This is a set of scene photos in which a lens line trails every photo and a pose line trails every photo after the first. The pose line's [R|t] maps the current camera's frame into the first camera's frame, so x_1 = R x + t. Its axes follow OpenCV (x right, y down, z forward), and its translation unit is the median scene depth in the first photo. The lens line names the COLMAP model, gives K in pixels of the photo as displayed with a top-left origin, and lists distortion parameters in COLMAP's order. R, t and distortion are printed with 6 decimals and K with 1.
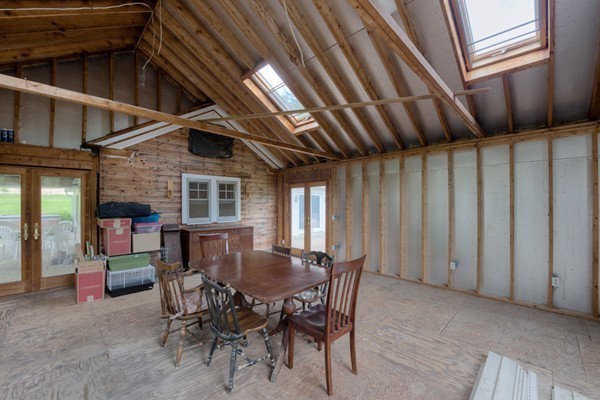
lens RADIAL K [[252.3, 0, 298.9], [0, 252.3, 203.6], [0, 0, 1]] dist [-0.004812, -0.000294]
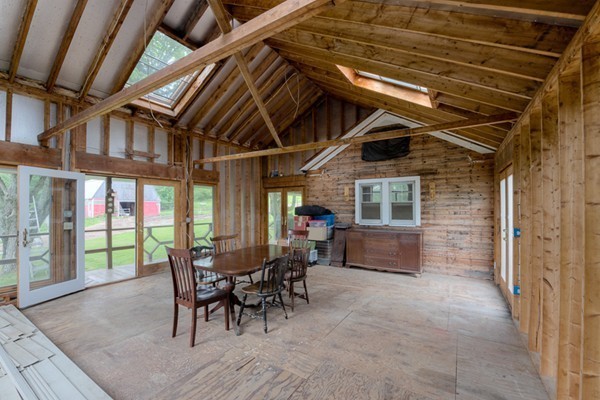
lens RADIAL K [[252.3, 0, 298.9], [0, 252.3, 202.4], [0, 0, 1]] dist [-0.004812, -0.000294]
pose [[0.207836, -0.013609, -0.978069, 0.607237], [0.005462, 0.999904, -0.012752, -0.003966], [0.978148, -0.002691, 0.207891, 0.495922]]
